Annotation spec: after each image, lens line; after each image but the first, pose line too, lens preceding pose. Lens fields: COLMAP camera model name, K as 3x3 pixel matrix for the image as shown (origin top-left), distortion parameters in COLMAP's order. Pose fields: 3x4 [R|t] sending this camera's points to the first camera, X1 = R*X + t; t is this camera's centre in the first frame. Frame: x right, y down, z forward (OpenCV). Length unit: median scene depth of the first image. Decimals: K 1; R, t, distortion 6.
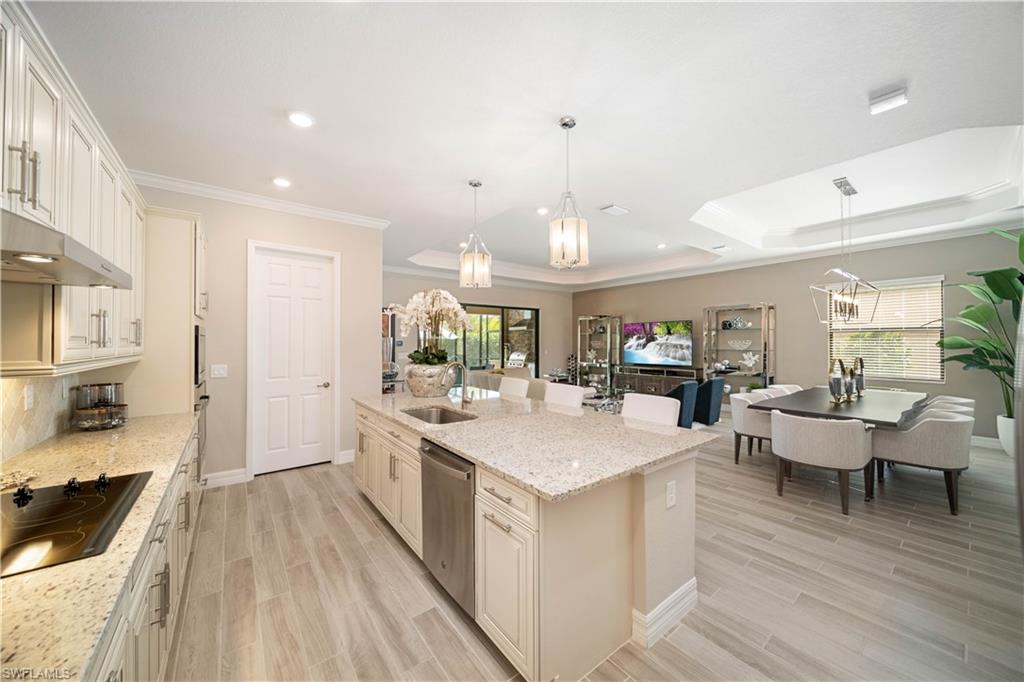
lens RADIAL K [[361.3, 0, 515.3], [0, 361.3, 340.1], [0, 0, 1]] dist [-0.000369, -0.000129]
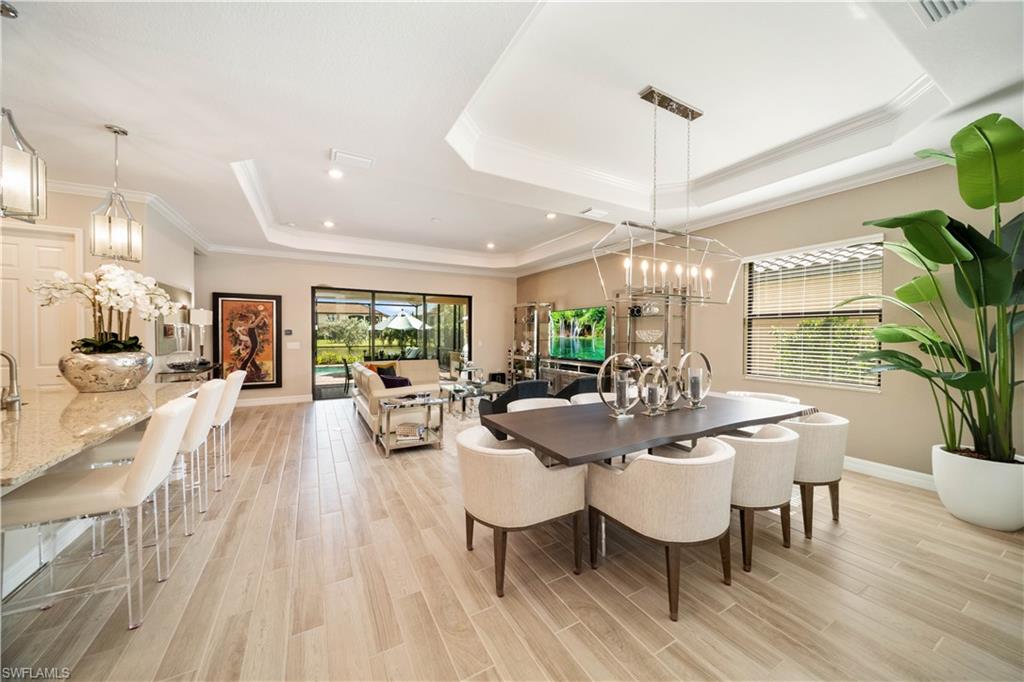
lens RADIAL K [[361.3, 0, 515.3], [0, 361.3, 340.1], [0, 0, 1]] dist [-0.000369, -0.000129]
pose [[0.990478, 0.004853, -0.137589, 0.635720], [-0.001958, 0.999774, 0.021167, 0.010013], [0.137660, -0.020696, 0.990263, 0.233971]]
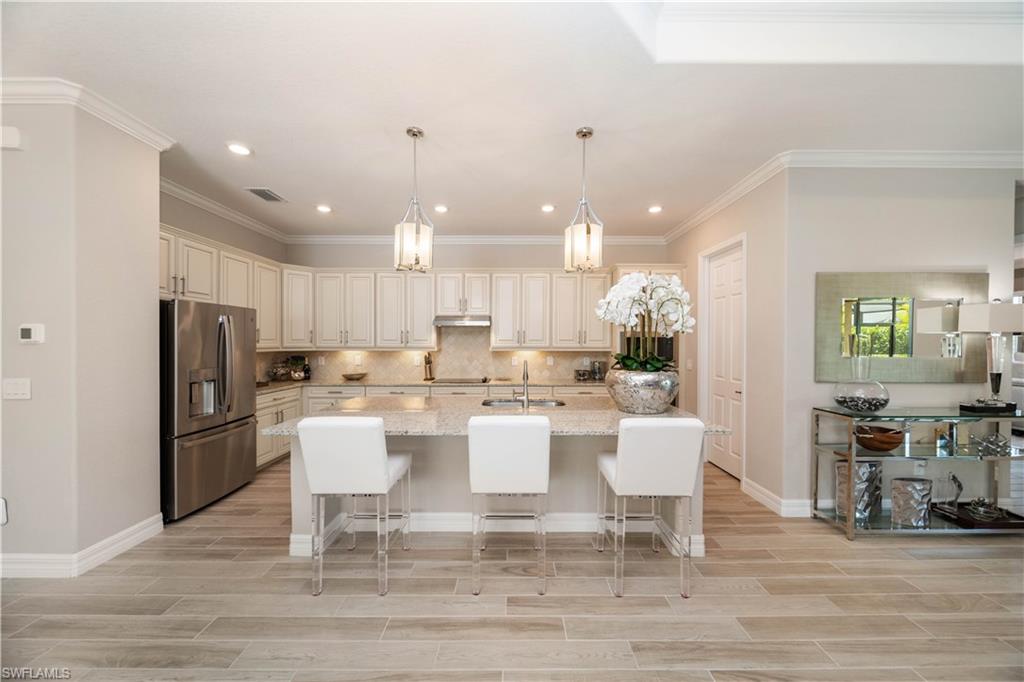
lens RADIAL K [[358.2, 0, 516.3], [0, 358.2, 342.2], [0, 0, 1]] dist [-0.001576, -0.000352]
pose [[-0.602986, 0.001065, -0.797751, 0.412755], [0.003143, 0.999995, -0.001041, 0.002215], [0.797745, -0.003135, -0.602986, 0.981680]]
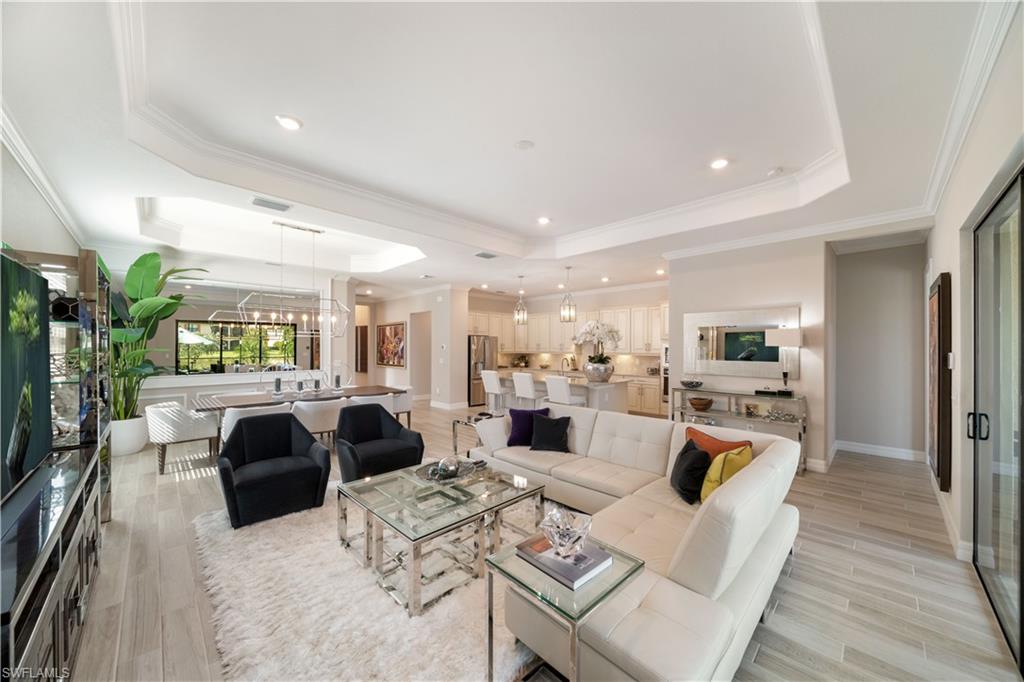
lens RADIAL K [[361.3, 0, 515.3], [0, 361.3, 340.1], [0, 0, 1]] dist [-0.000369, -0.000129]
pose [[-0.991612, -0.003712, -0.129199, 0.307930], [-0.000980, 0.999775, -0.021200, -0.007567], [0.129249, -0.020896, -0.991392, 1.982412]]
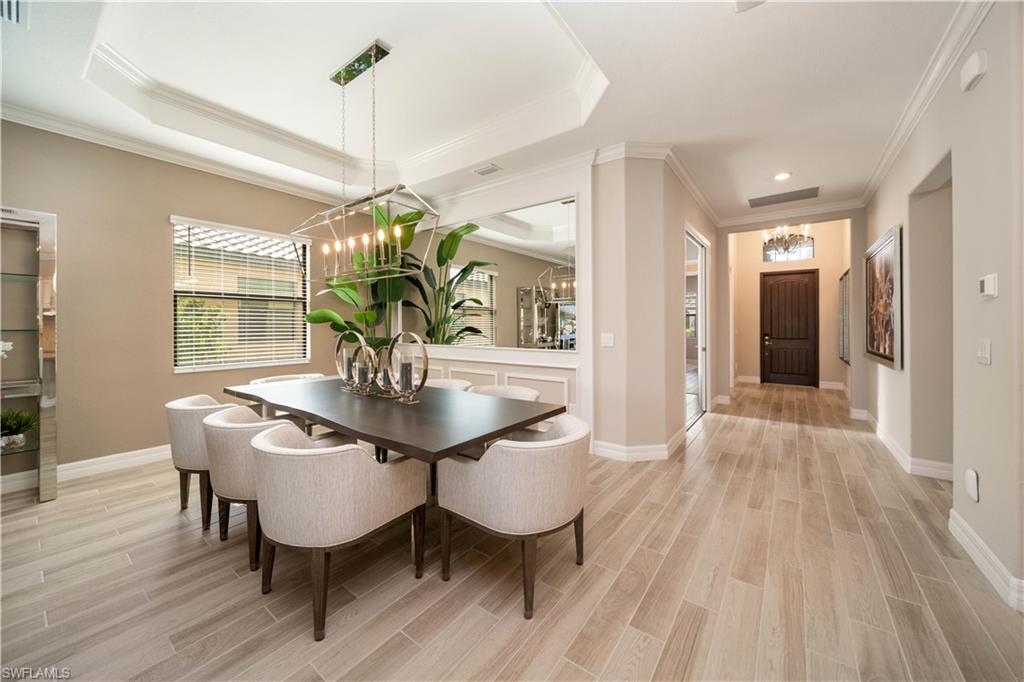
lens RADIAL K [[375.5, 0, 514.7], [0, 375.5, 325.5], [0, 0, 1]] dist [0.000013, -0.000114]
pose [[-0.274977, -0.001876, 0.961449, 0.181254], [-0.003016, 0.999995, 0.001089, 0.031208], [-0.961446, -0.002600, -0.274981, 0.805725]]
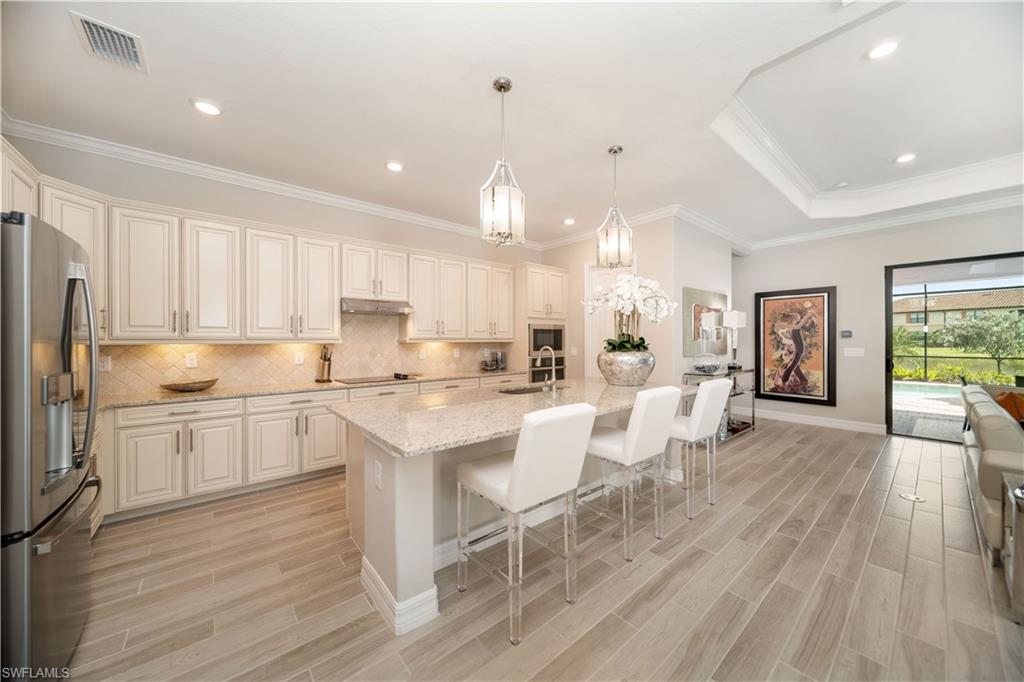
lens RADIAL K [[361.3, 0, 515.3], [0, 361.3, 340.1], [0, 0, 1]] dist [-0.000369, -0.000129]
pose [[0.054525, -0.000711, -0.998512, 0.550649], [0.007736, 0.999970, -0.000289, 0.022478], [0.998482, -0.007708, 0.054529, 0.513668]]
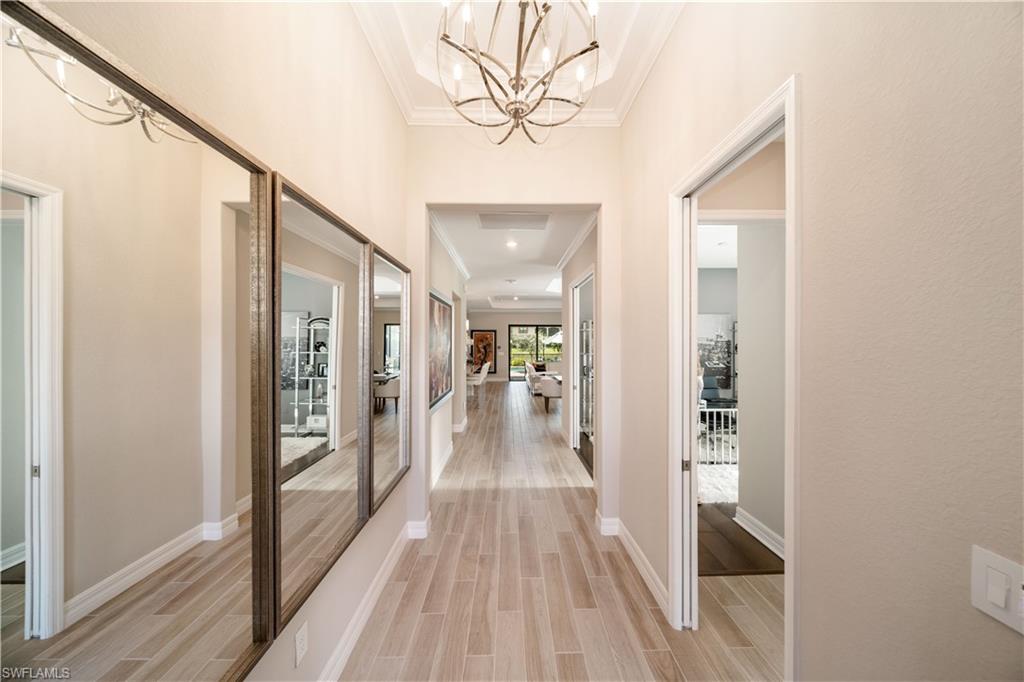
lens RADIAL K [[361.3, 0, 515.3], [0, 361.3, 340.1], [0, 0, 1]] dist [-0.000369, -0.000129]
pose [[0.808192, -0.006944, -0.588878, 1.464414], [0.006809, 0.999974, -0.002446, -0.043083], [0.588879, -0.002033, 0.808218, -0.872345]]
